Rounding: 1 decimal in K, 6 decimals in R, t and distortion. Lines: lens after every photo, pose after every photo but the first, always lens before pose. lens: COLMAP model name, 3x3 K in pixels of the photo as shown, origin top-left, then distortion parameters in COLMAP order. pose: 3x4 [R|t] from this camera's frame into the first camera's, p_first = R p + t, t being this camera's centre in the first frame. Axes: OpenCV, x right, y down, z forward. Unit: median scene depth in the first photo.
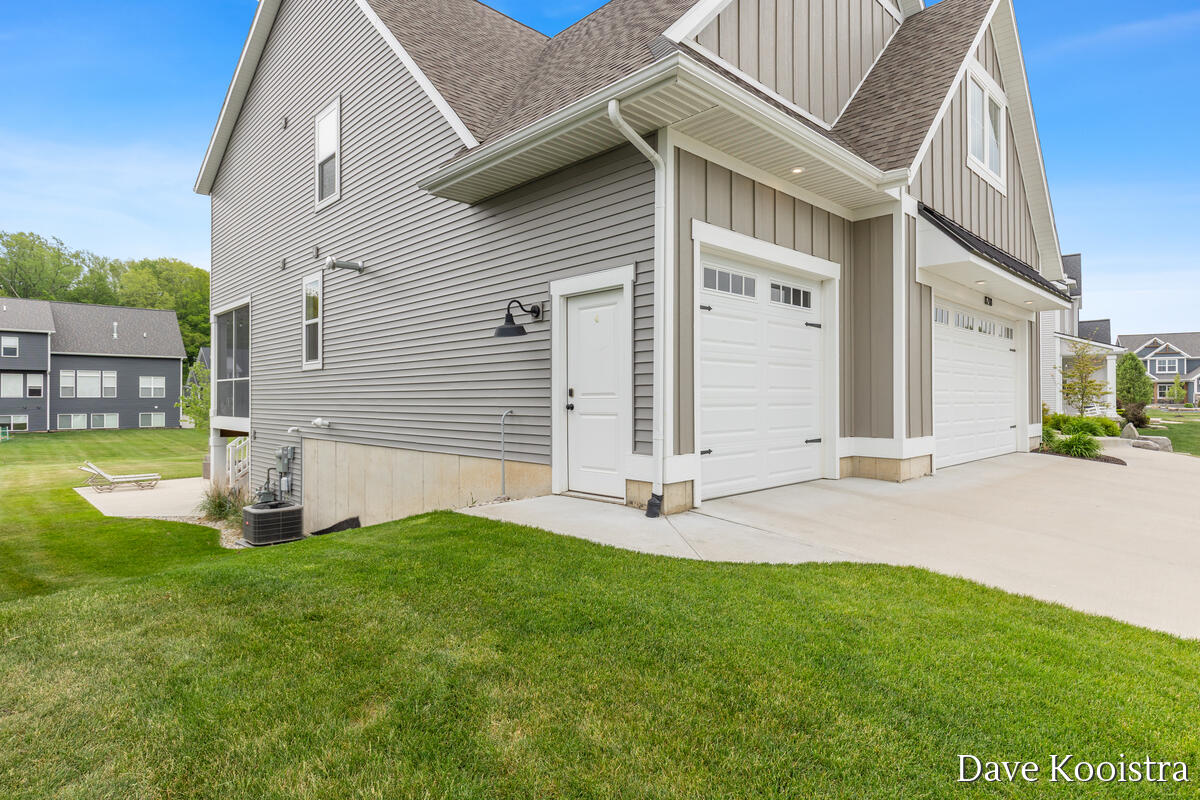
lens RADIAL K [[640.9, 0, 600.0], [0, 640.9, 400.0], [0, 0, 1]] dist [0.002024, 0.000186]
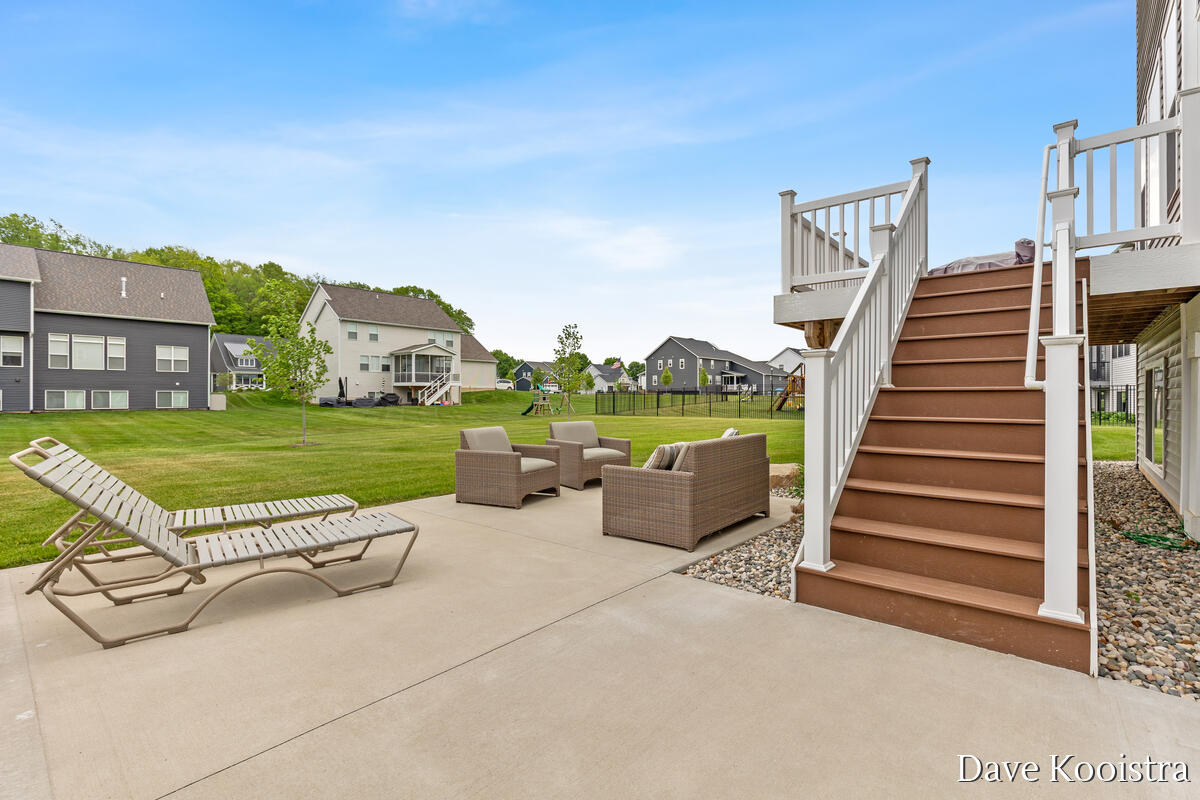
lens RADIAL K [[542.4, 0, 601.8], [0, 542.4, 398.1], [0, 0, 1]] dist [0.003421, -0.000302]
pose [[0.996630, 0.002538, 0.081990, -0.233787], [-0.002923, 0.999985, 0.004574, 0.027547], [-0.081977, -0.004798, 0.996623, 0.296359]]
